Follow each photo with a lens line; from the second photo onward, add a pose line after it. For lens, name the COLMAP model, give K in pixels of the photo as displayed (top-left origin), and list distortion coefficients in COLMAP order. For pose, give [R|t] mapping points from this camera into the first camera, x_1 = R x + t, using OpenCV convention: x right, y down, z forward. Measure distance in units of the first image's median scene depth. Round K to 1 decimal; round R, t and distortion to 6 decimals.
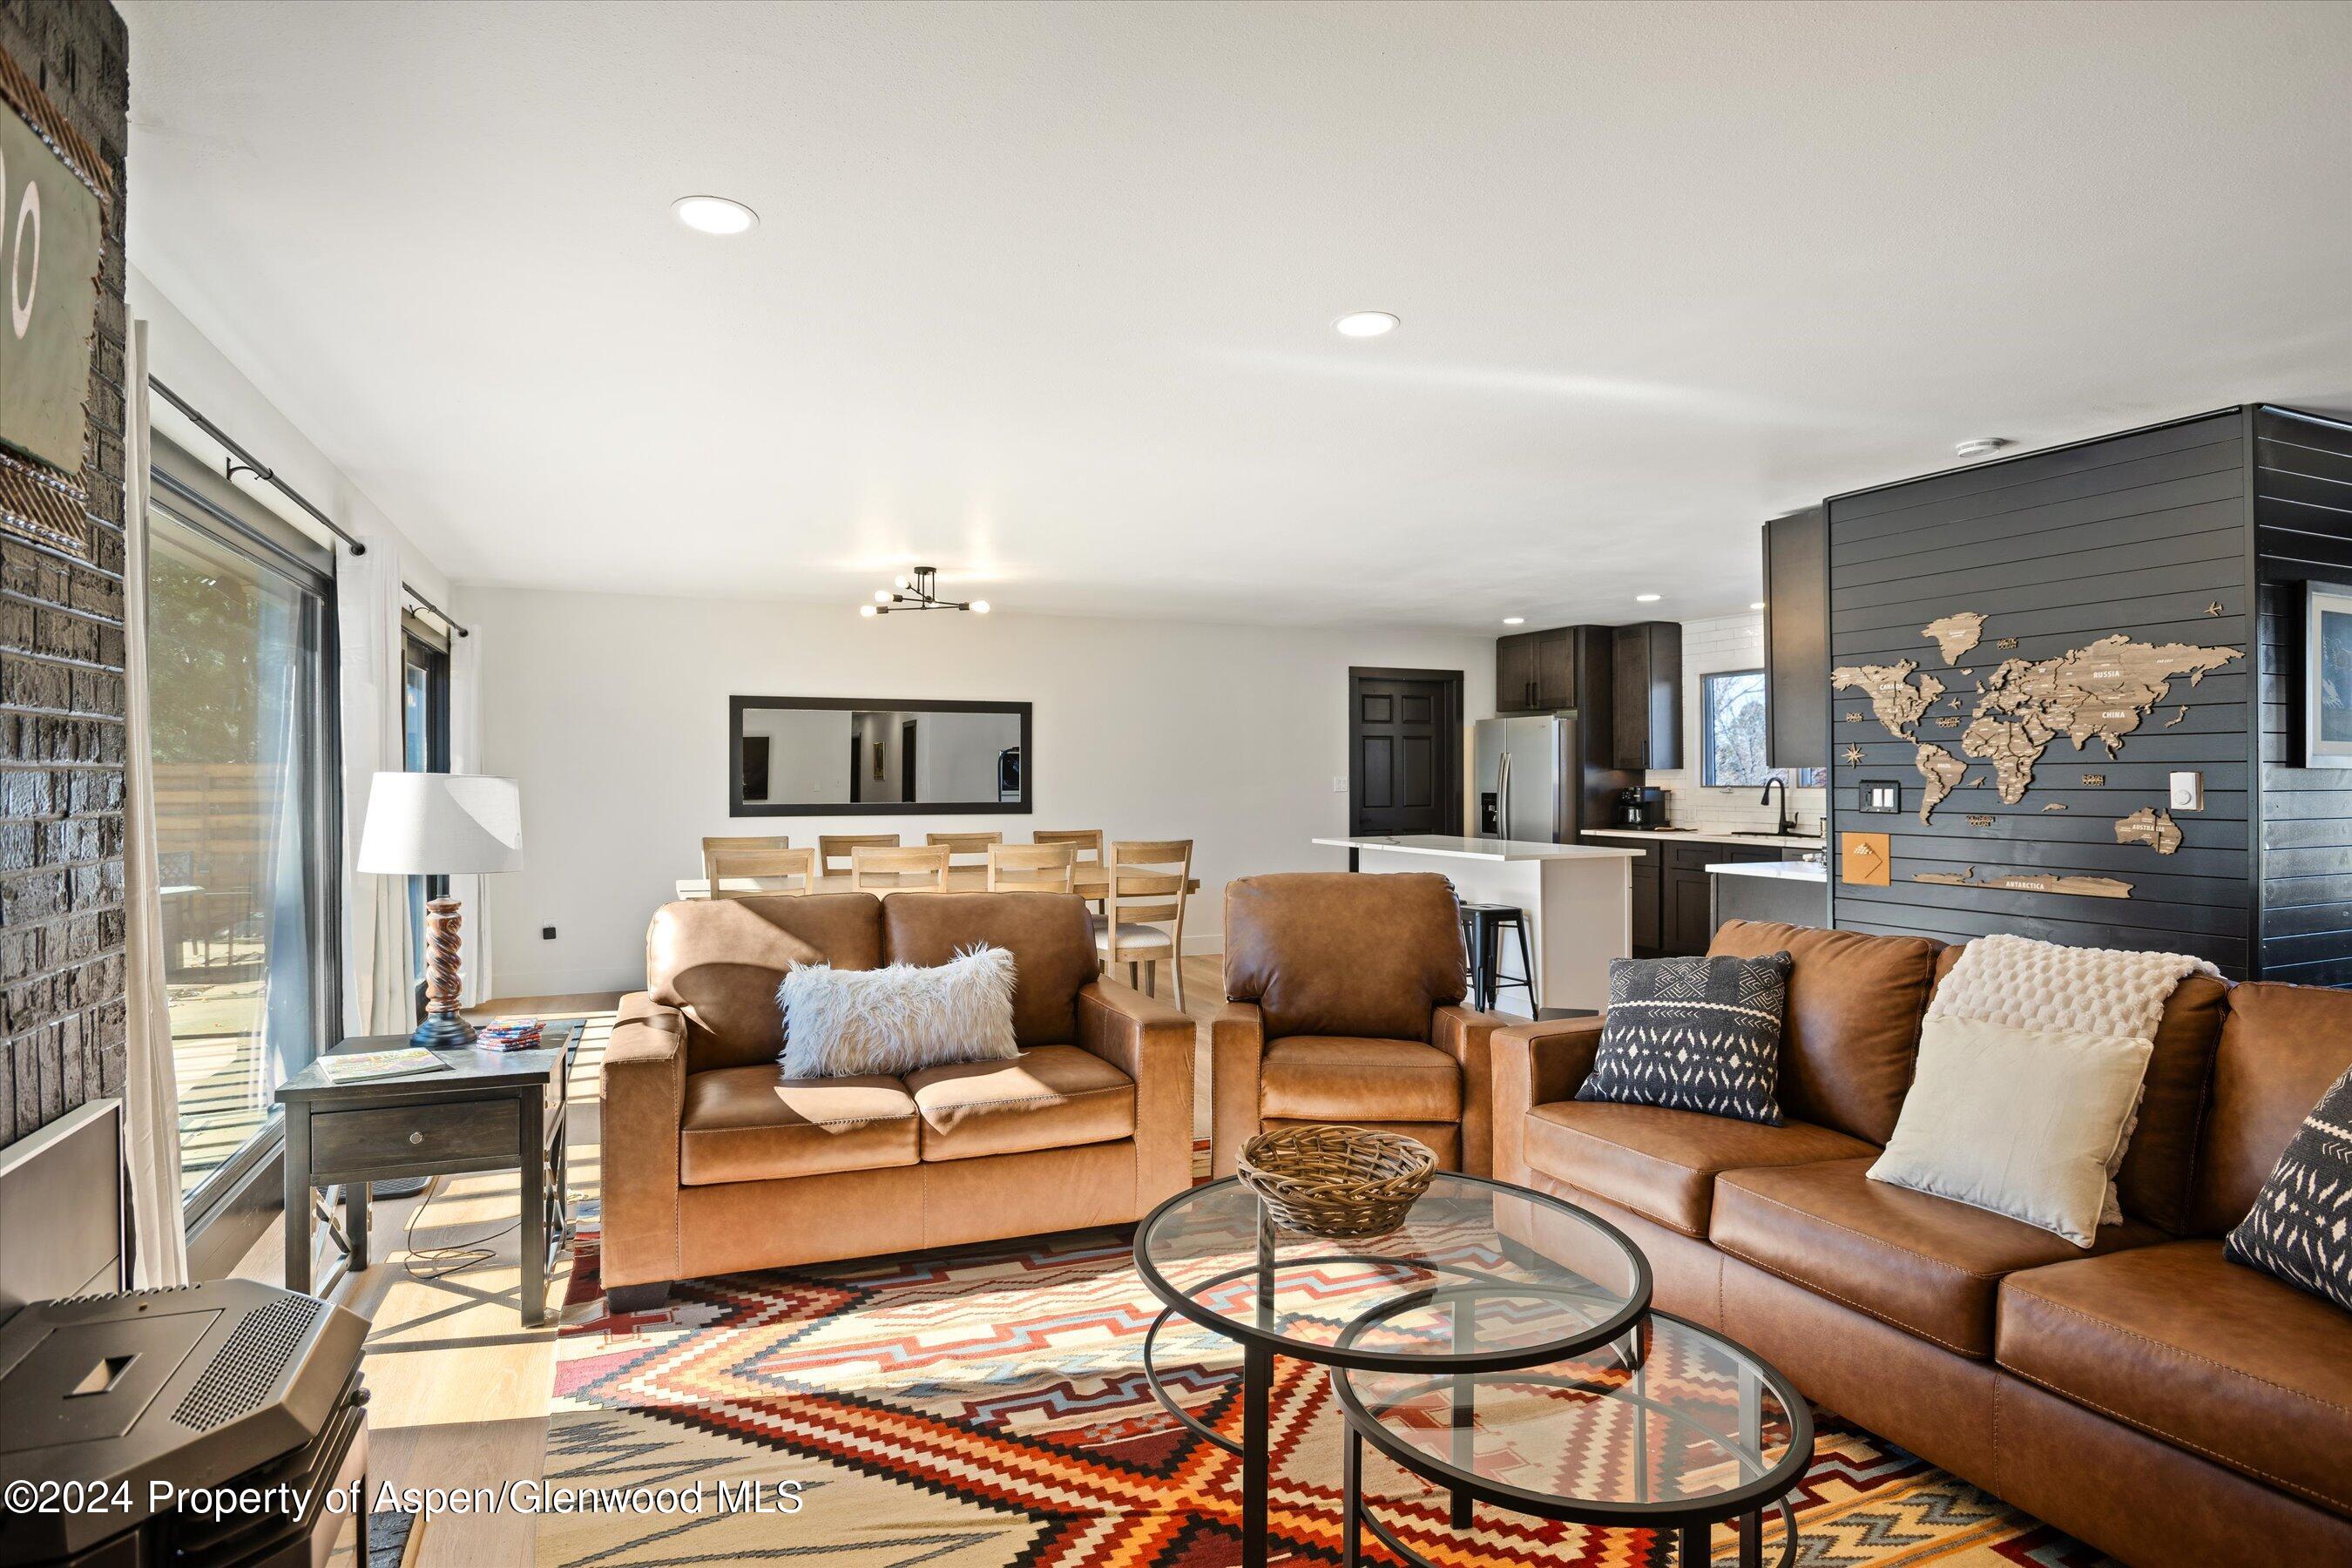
lens RADIAL K [[1239.3, 0, 1167.6], [0, 1239.3, 783.4], [0, 0, 1]] dist [0.013621, 0.003002]
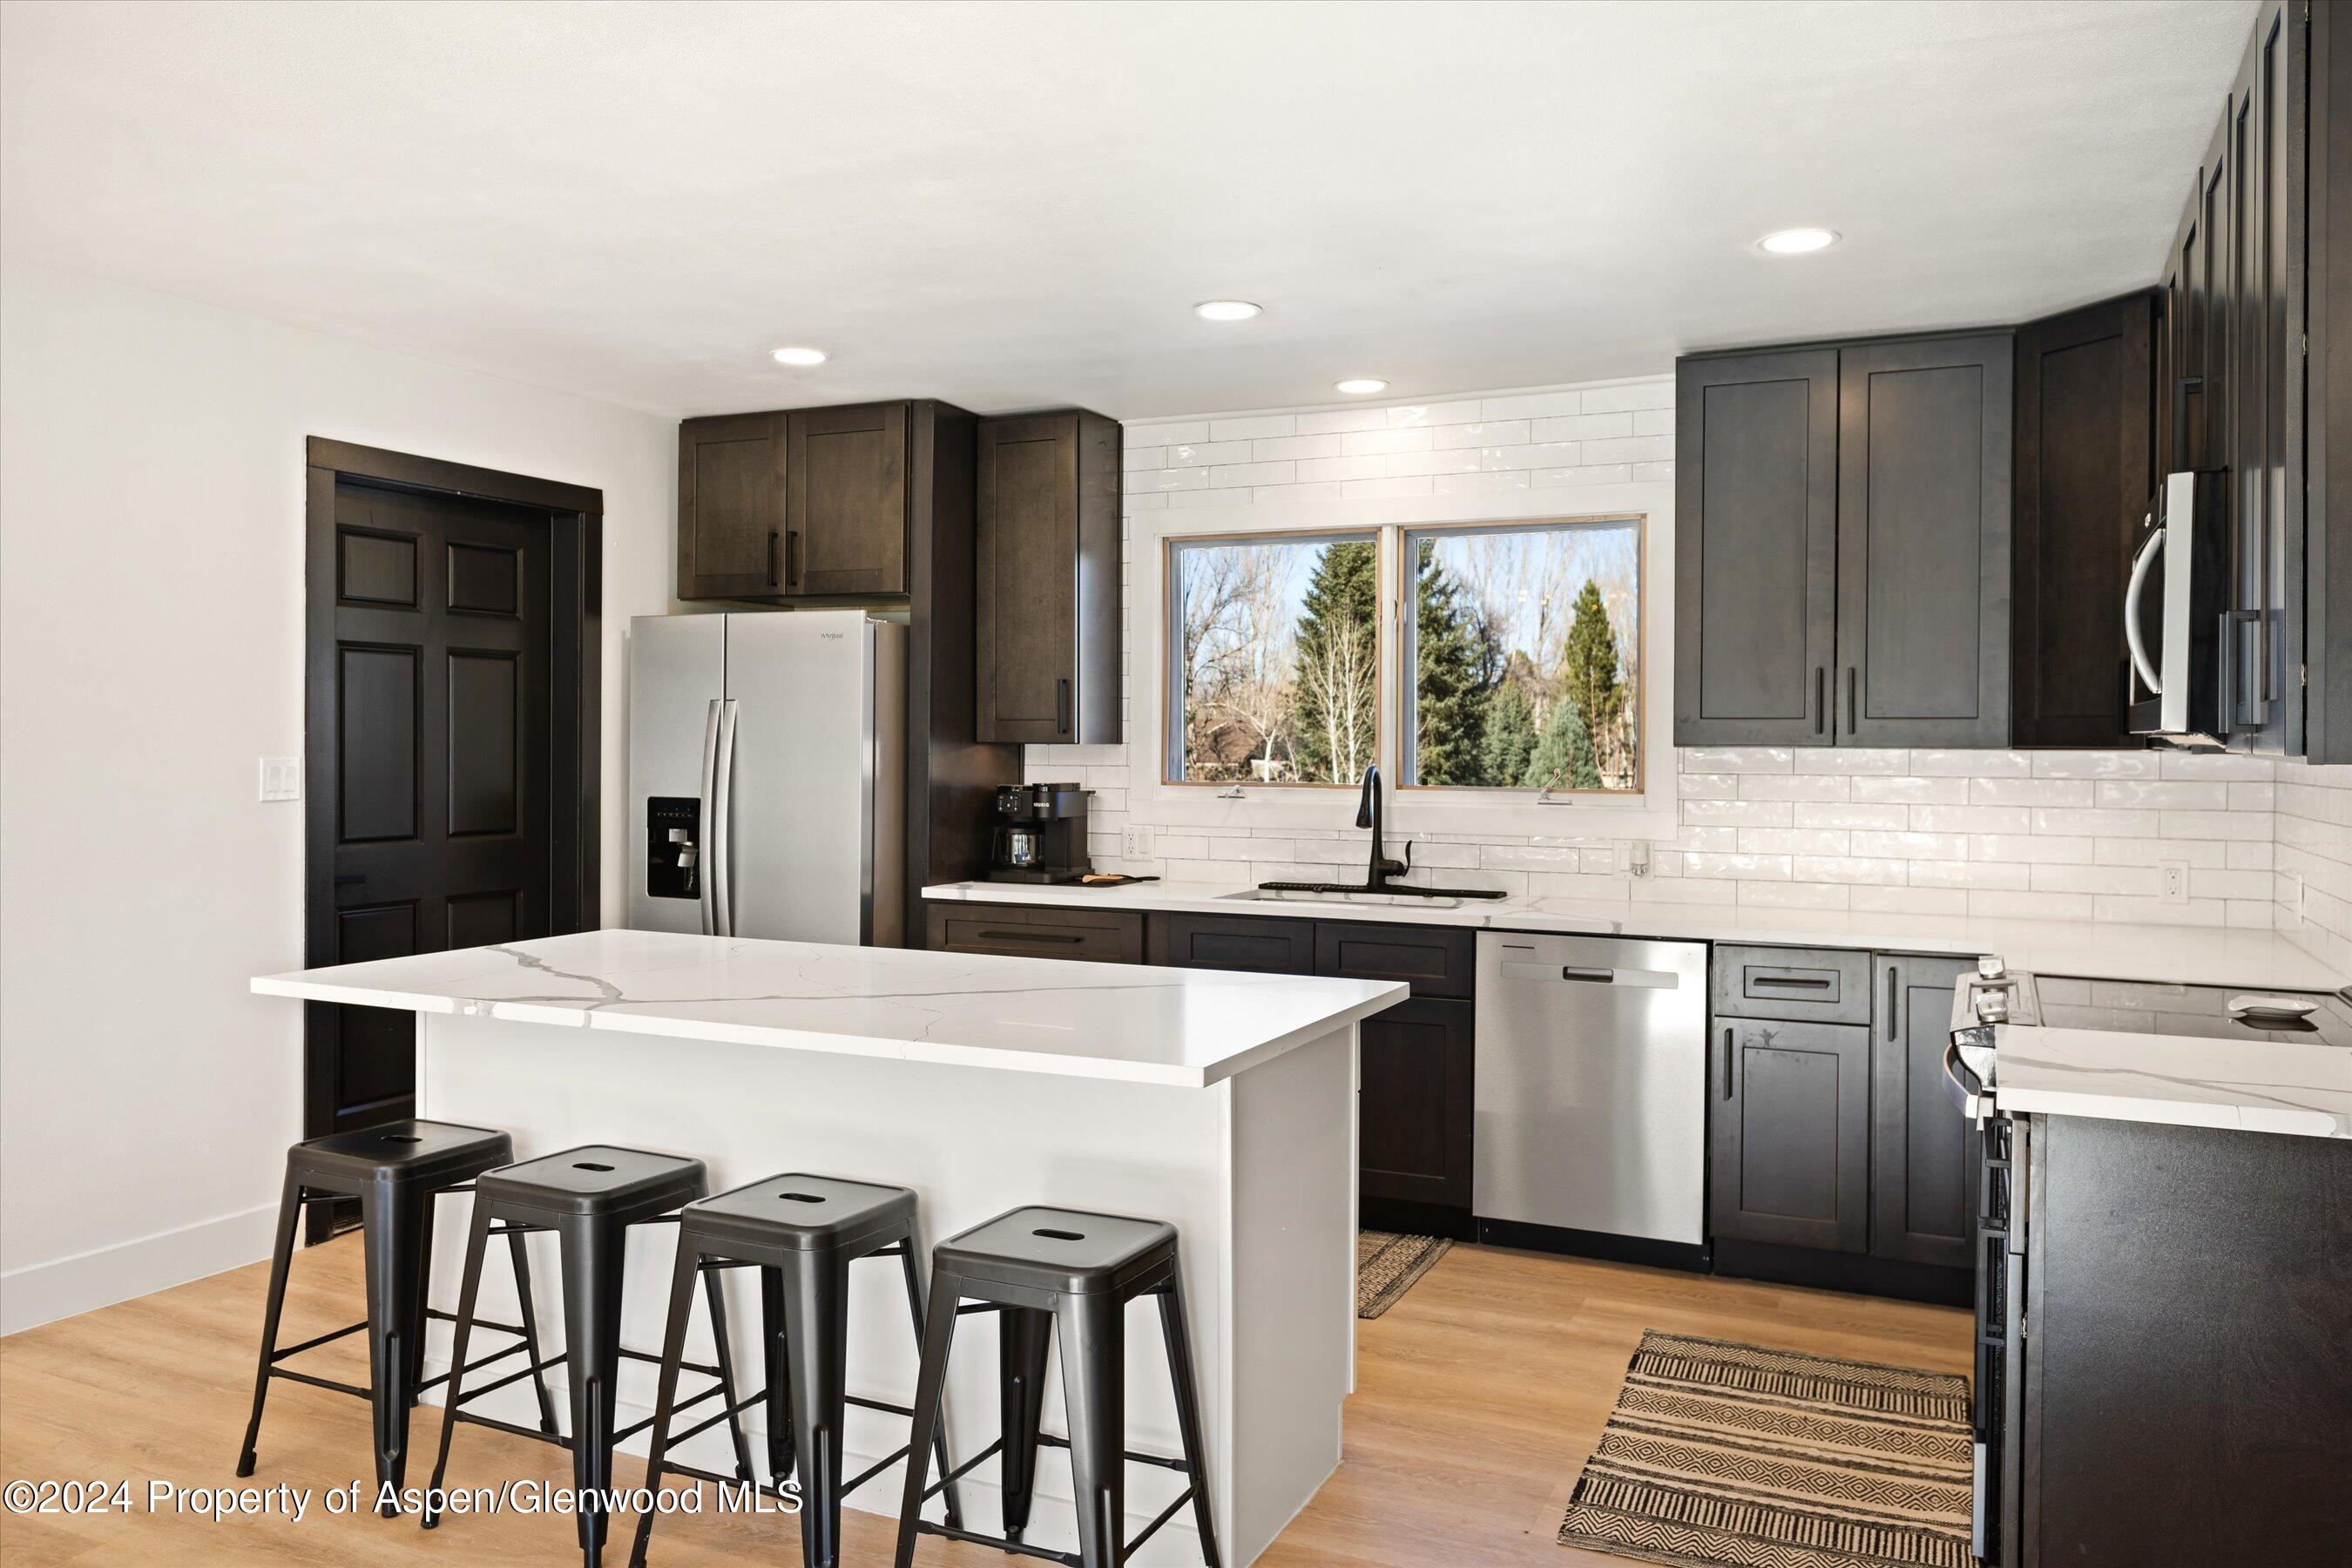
lens RADIAL K [[1692.9, 0, 1179.7], [0, 1692.9, 766.3], [0, 0, 1]] dist [-0.008796, -0.000928]
pose [[0.743810, -0.002099, 0.668388, 0.017084], [-0.004772, 0.999953, 0.008450, -0.008893], [-0.668375, -0.009475, 0.743765, 0.528362]]
